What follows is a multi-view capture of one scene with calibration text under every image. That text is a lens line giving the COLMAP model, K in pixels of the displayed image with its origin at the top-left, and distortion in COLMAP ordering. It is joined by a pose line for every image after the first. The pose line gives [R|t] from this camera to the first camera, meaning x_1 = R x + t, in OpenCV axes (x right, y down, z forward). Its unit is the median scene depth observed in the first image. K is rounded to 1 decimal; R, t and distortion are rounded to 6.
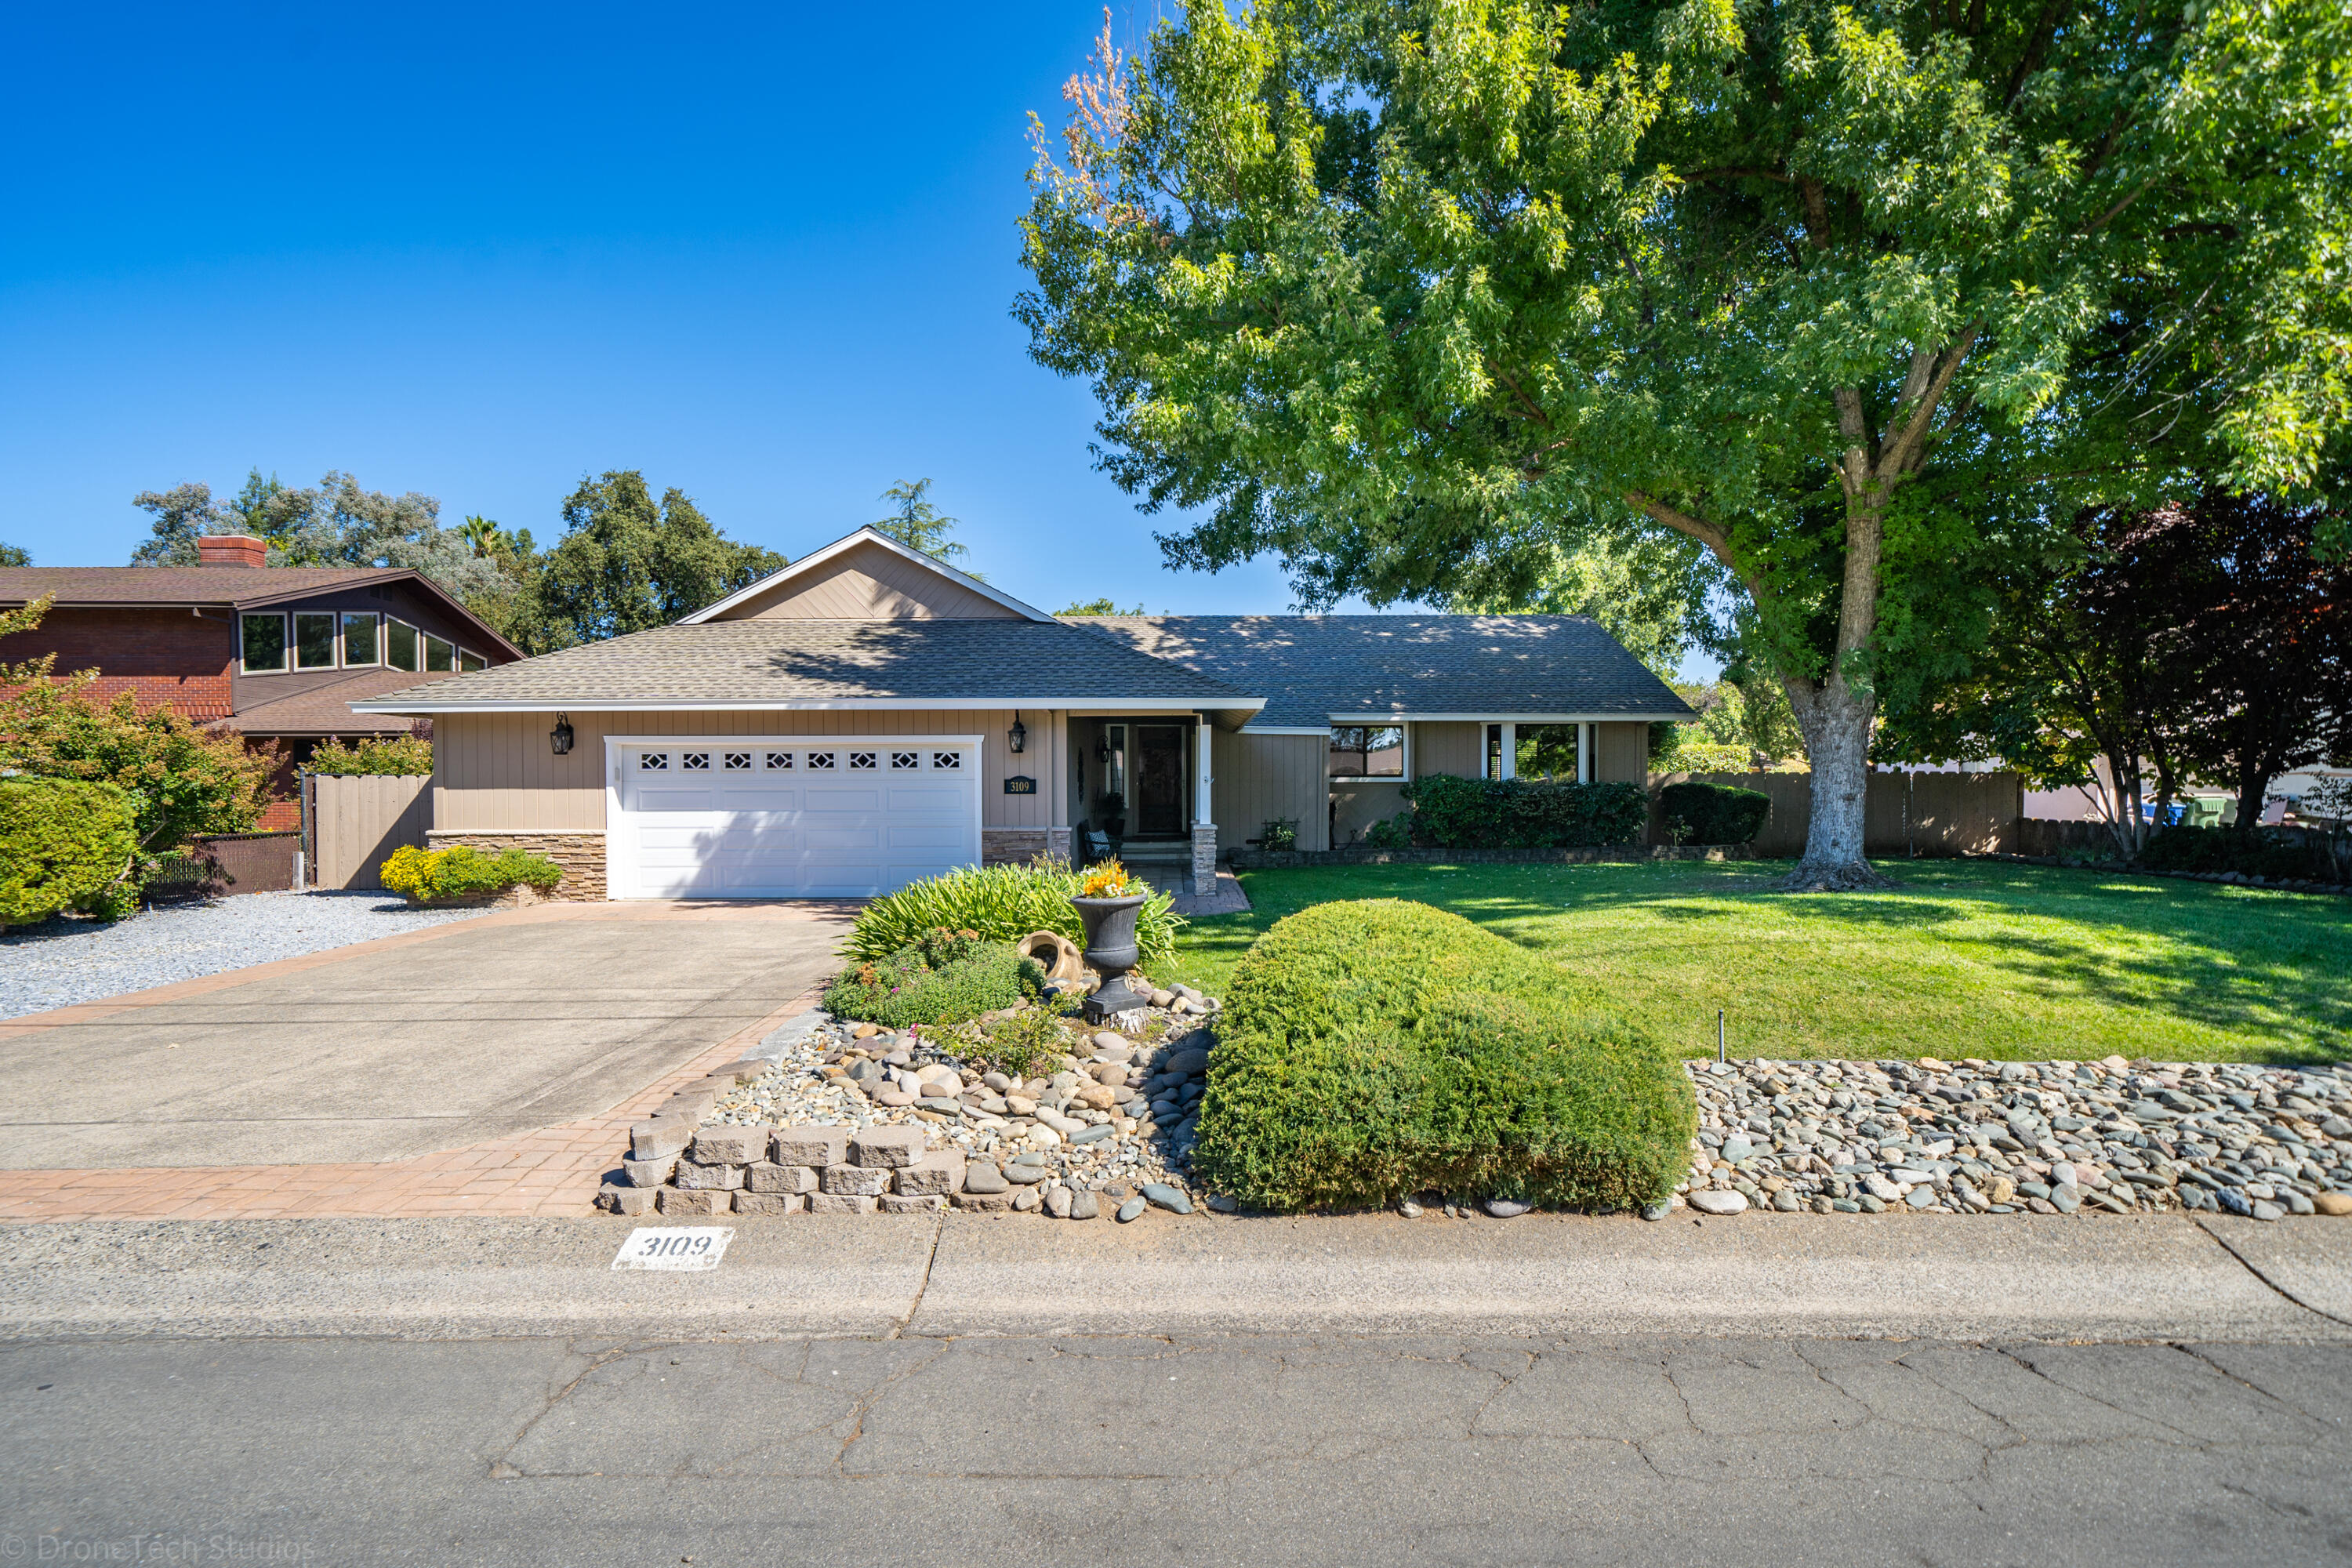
lens RADIAL K [[1054.3, 0, 1174.7], [0, 1054.3, 778.4], [0, 0, 1]] dist [-0.004199, -0.000187]
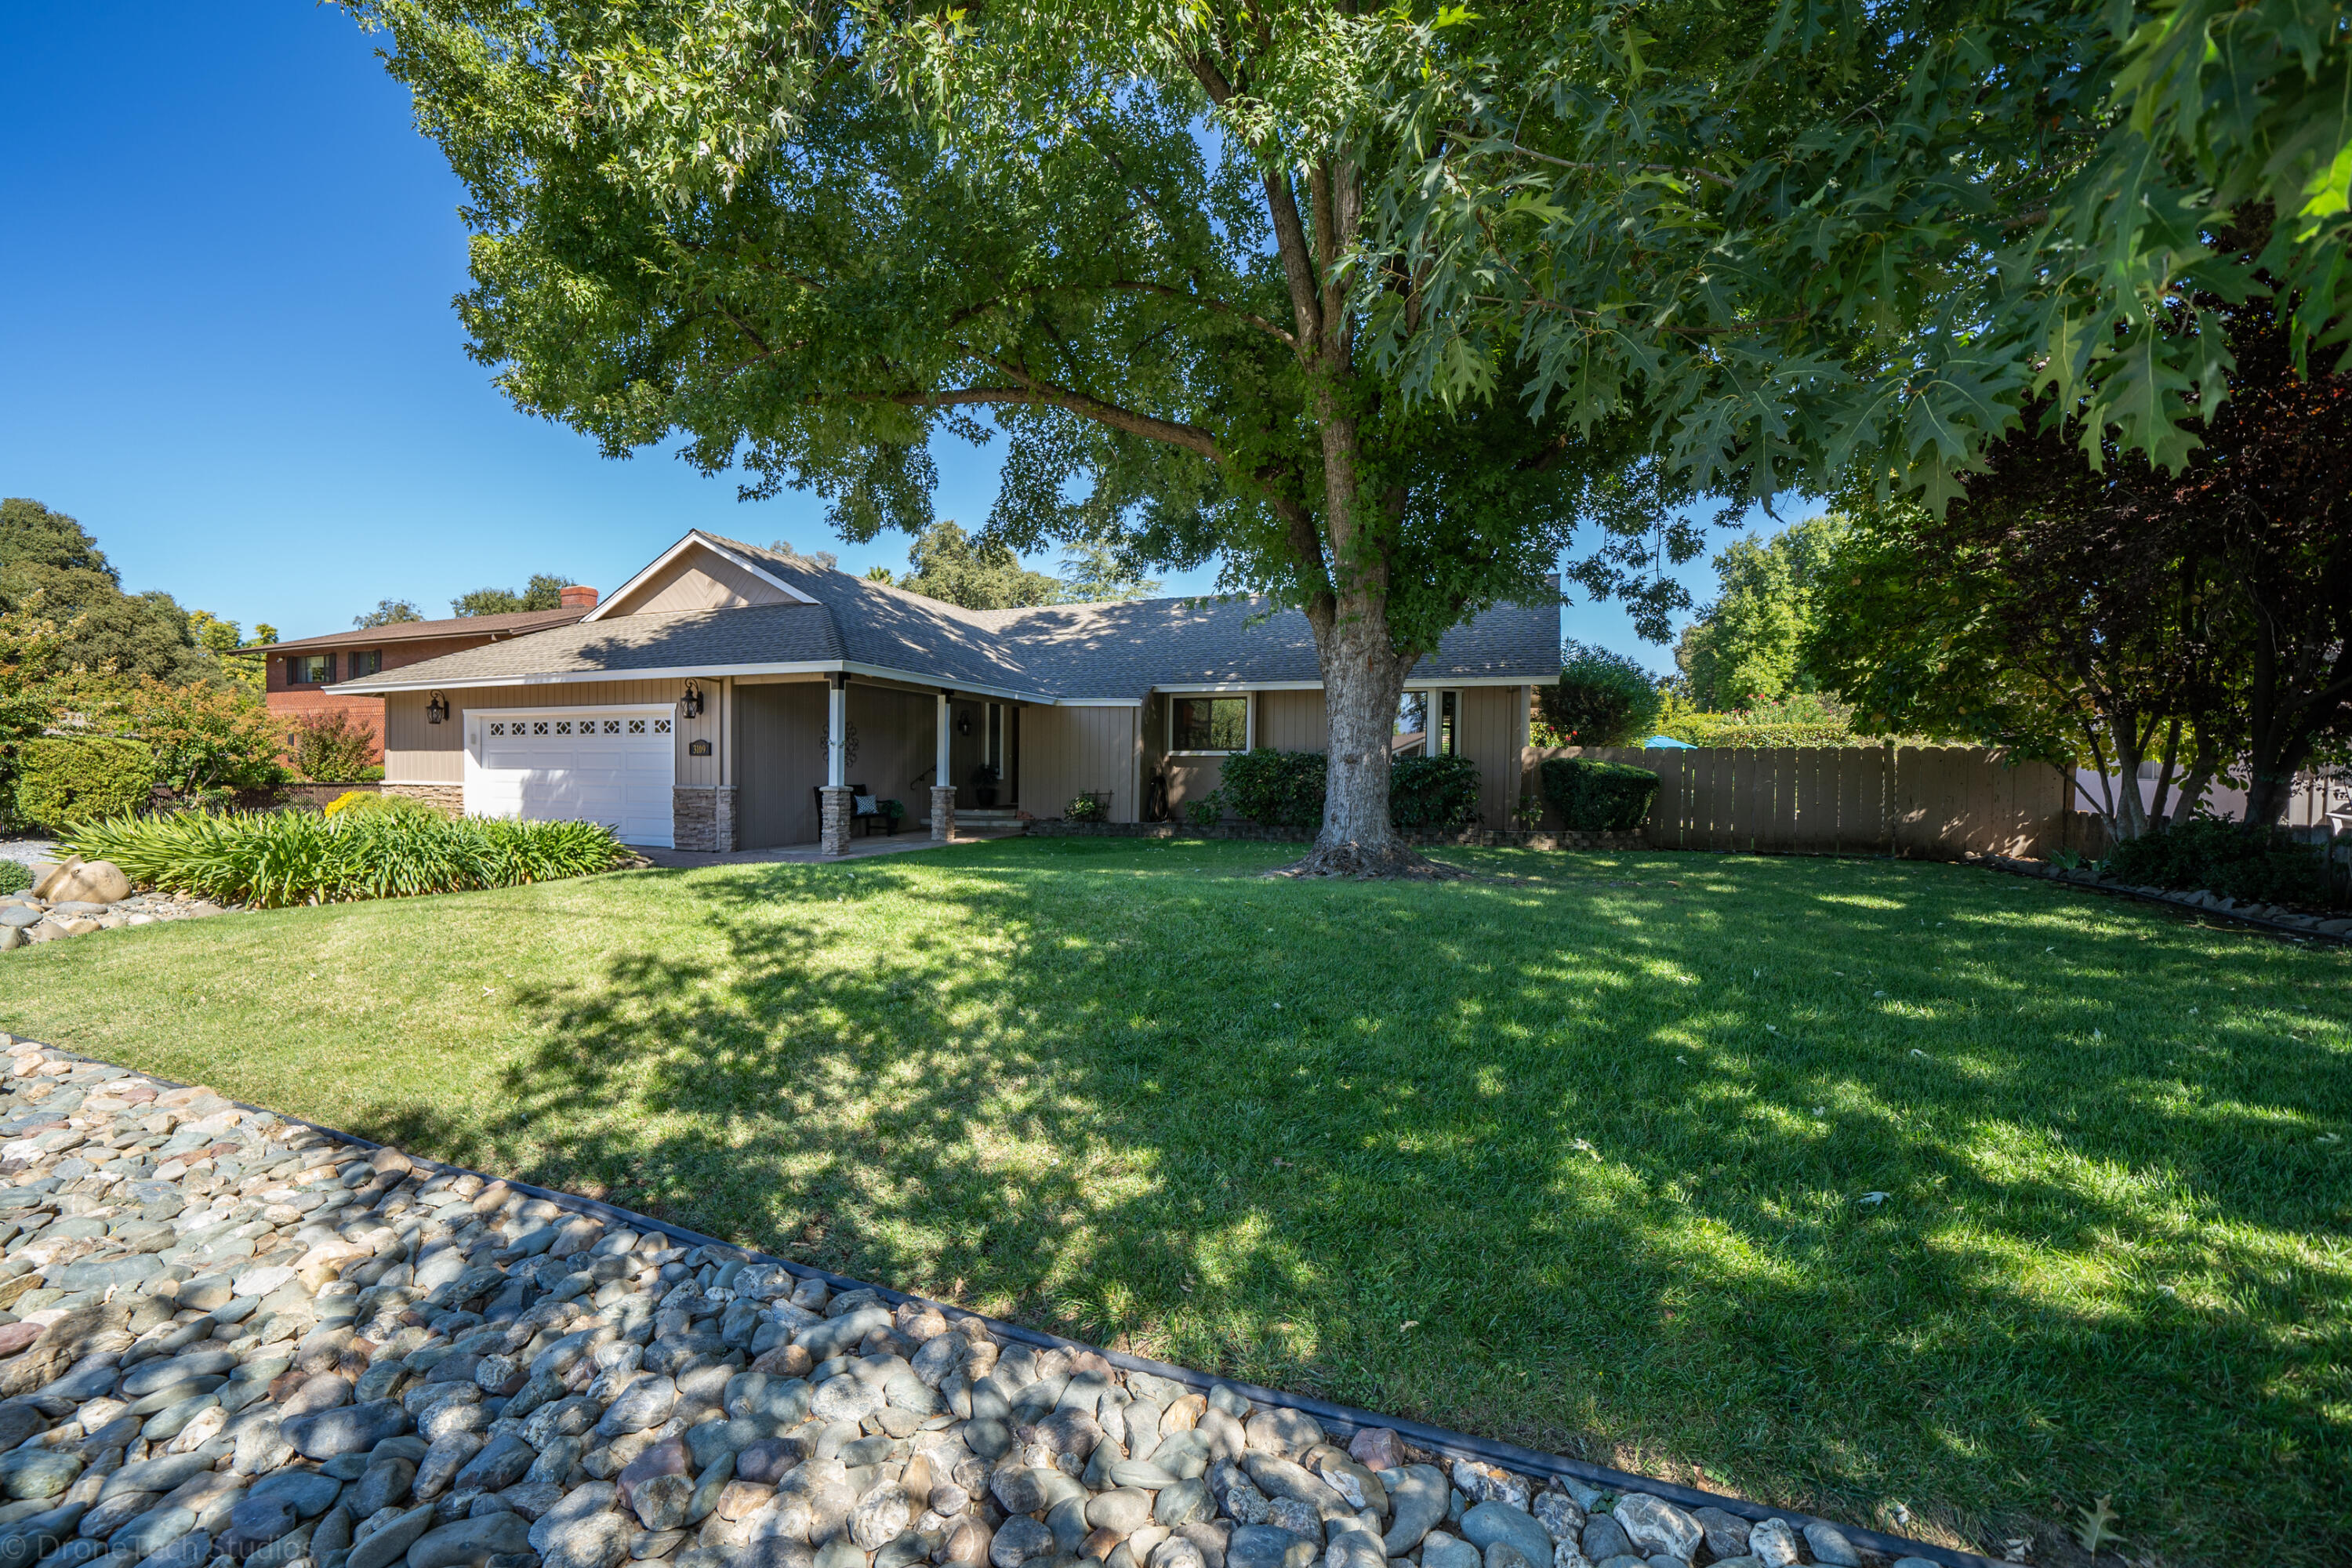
lens RADIAL K [[918.2, 0, 1165.4], [0, 918.2, 796.2], [0, 0, 1]] dist [-0.014413, 0.000894]
pose [[0.928013, 0.021487, -0.371928, 0.661322], [-0.011167, 0.999491, 0.029878, 0.022464], [0.372381, -0.023574, 0.927781, 0.280416]]
